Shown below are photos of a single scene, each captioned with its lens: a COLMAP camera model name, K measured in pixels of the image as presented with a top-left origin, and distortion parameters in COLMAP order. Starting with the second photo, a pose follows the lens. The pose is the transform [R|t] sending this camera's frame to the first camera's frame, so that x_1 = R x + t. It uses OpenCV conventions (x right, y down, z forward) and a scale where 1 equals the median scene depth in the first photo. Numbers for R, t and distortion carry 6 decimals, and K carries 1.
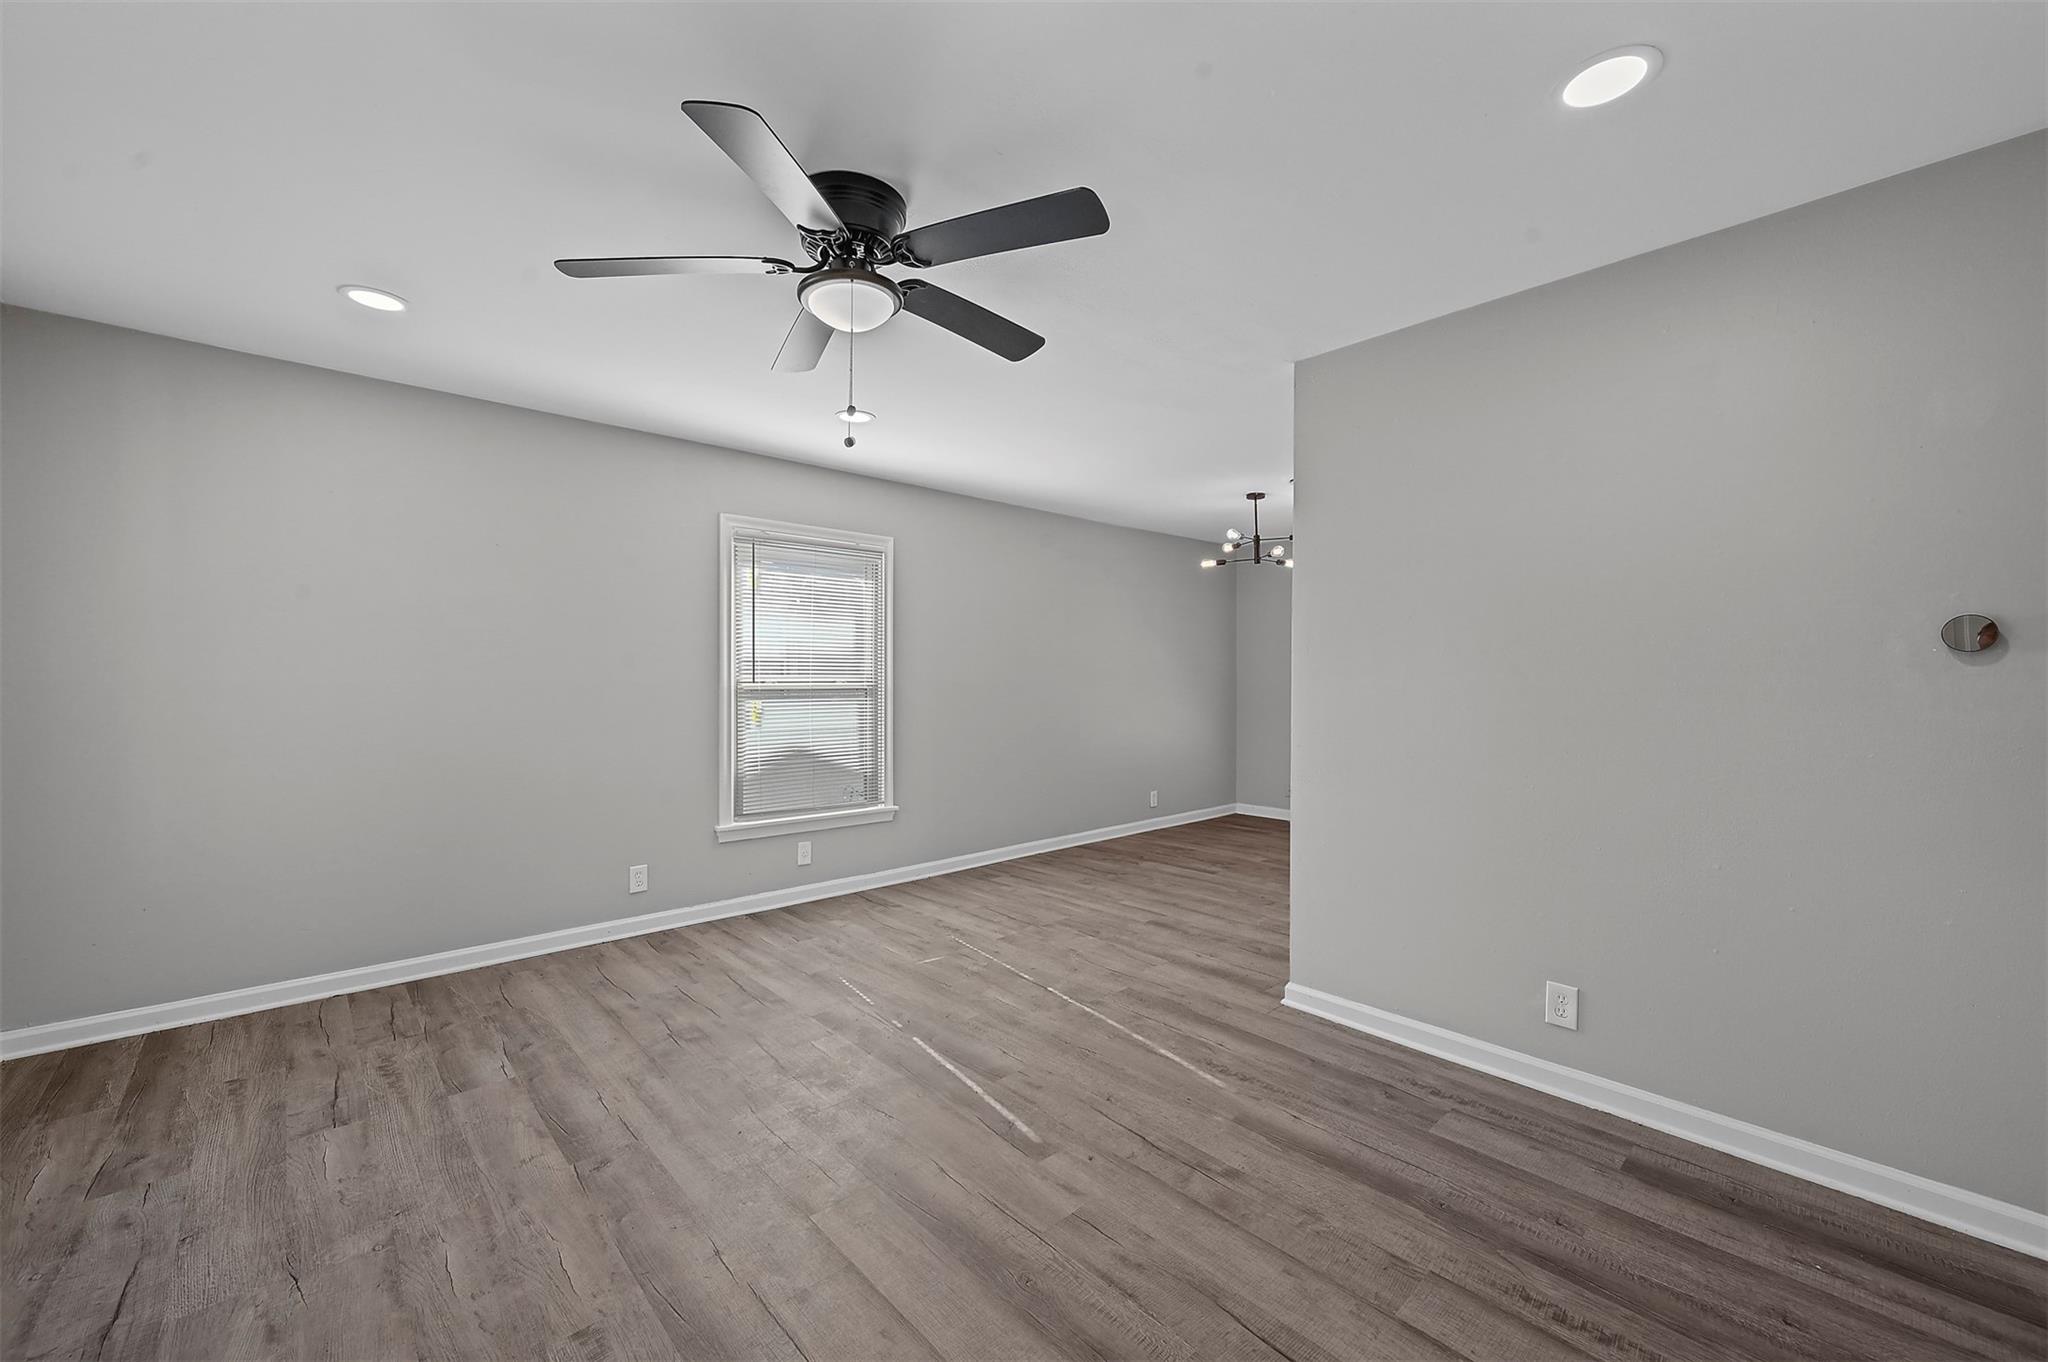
lens RADIAL K [[821.4, 0, 1024.9], [0, 821.4, 676.5], [0, 0, 1]] dist [0.007077, -0.000124]
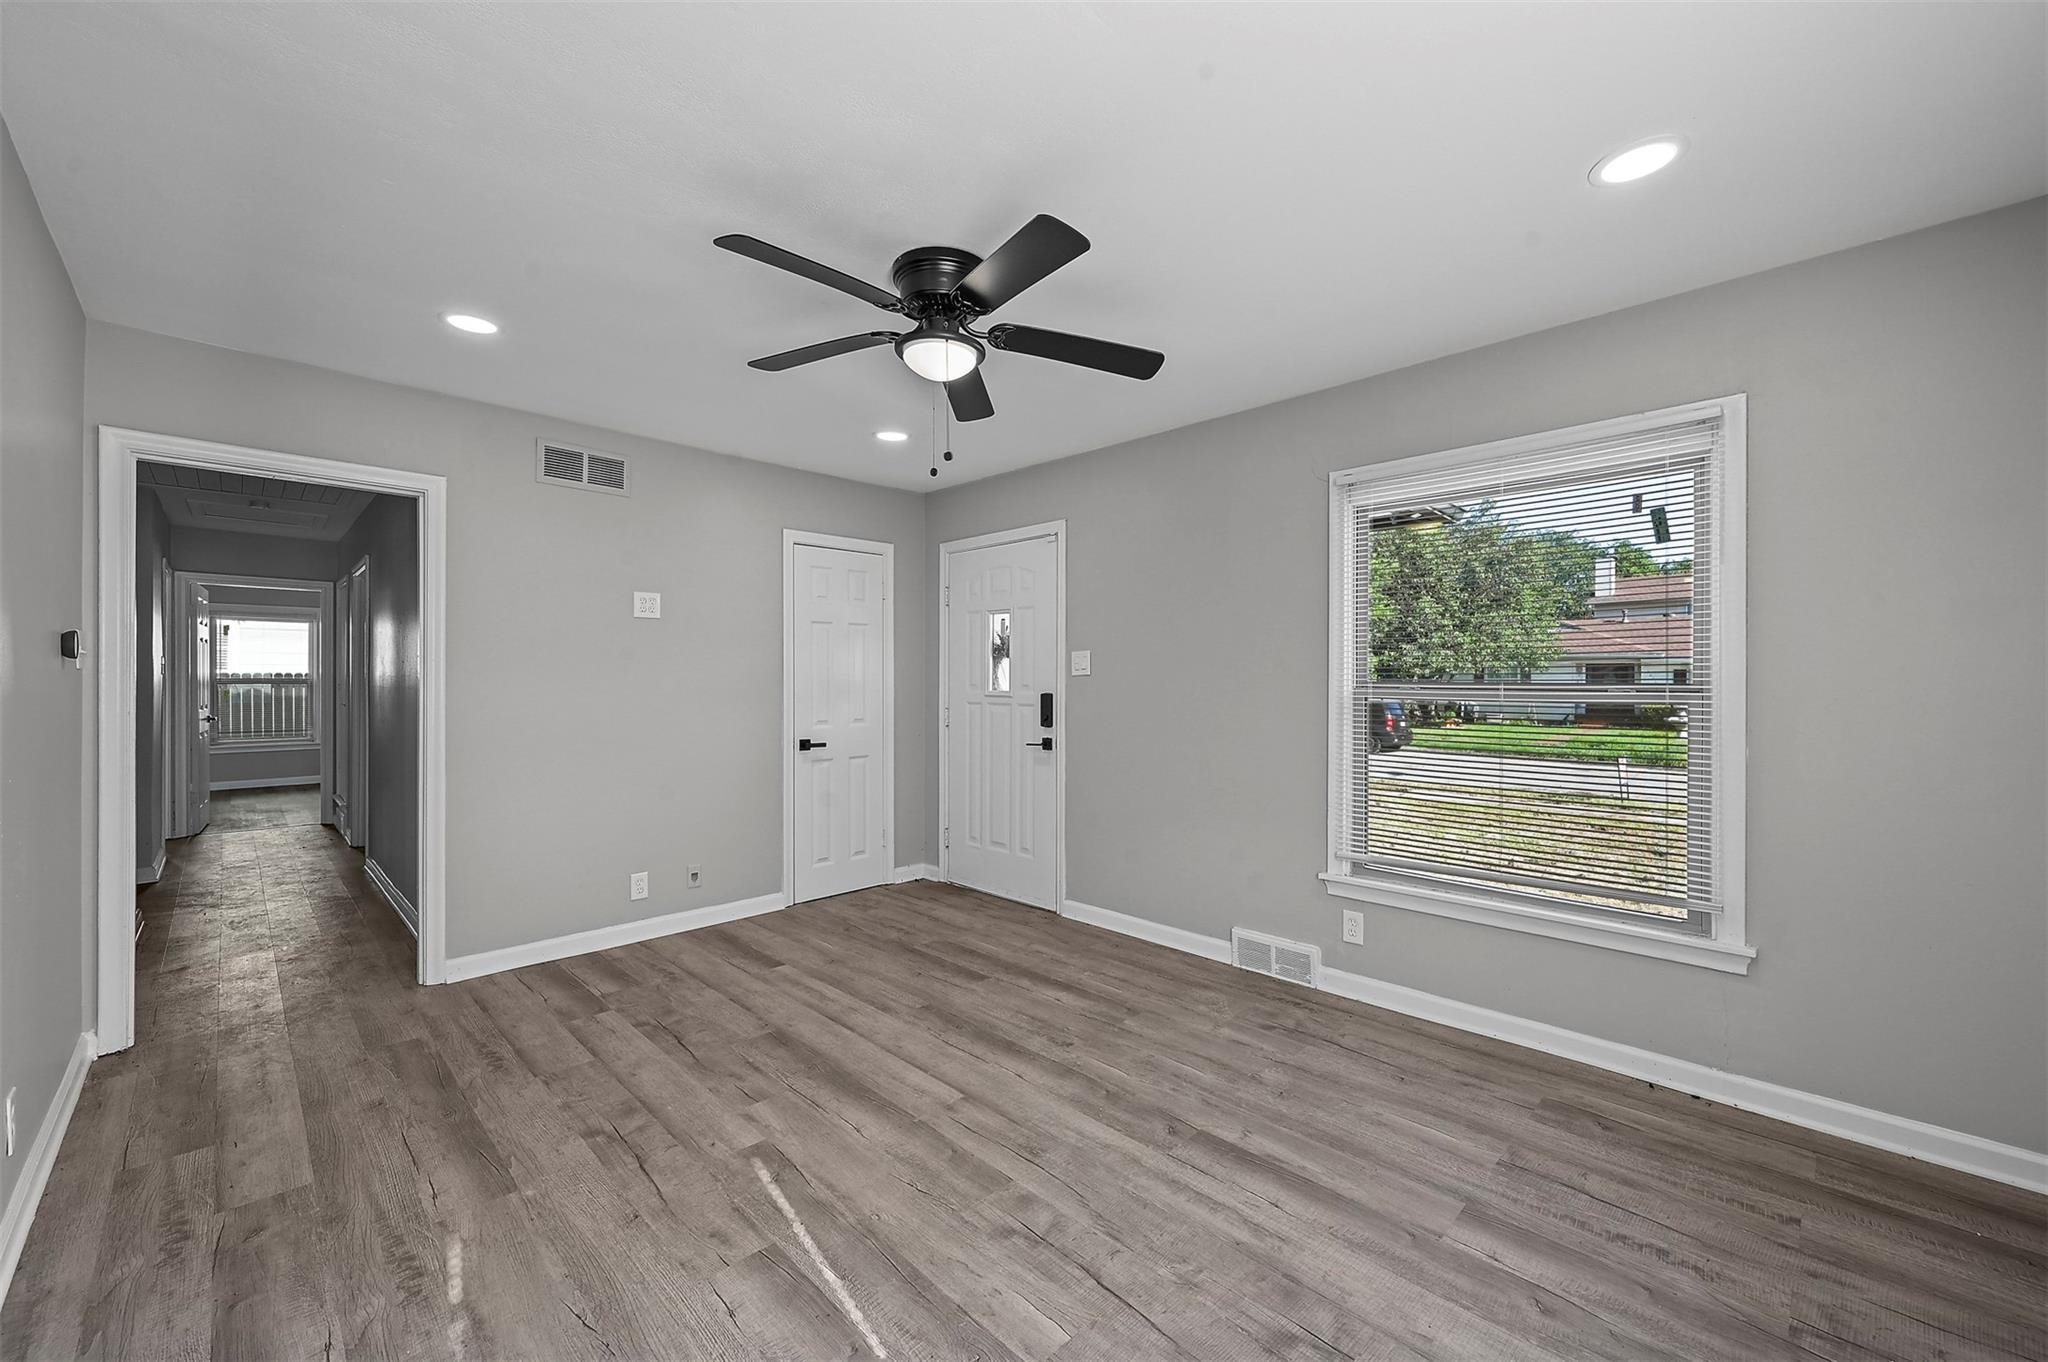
lens RADIAL K [[821.4, 0, 1023.3], [0, 821.4, 678.1], [0, 0, 1]] dist [0.007077, -0.000124]
pose [[-0.999307, -0.000410, -0.037231, -0.252091], [-0.000577, 0.999990, 0.004495, -0.007767], [0.037229, 0.004514, -0.999297, 1.894371]]
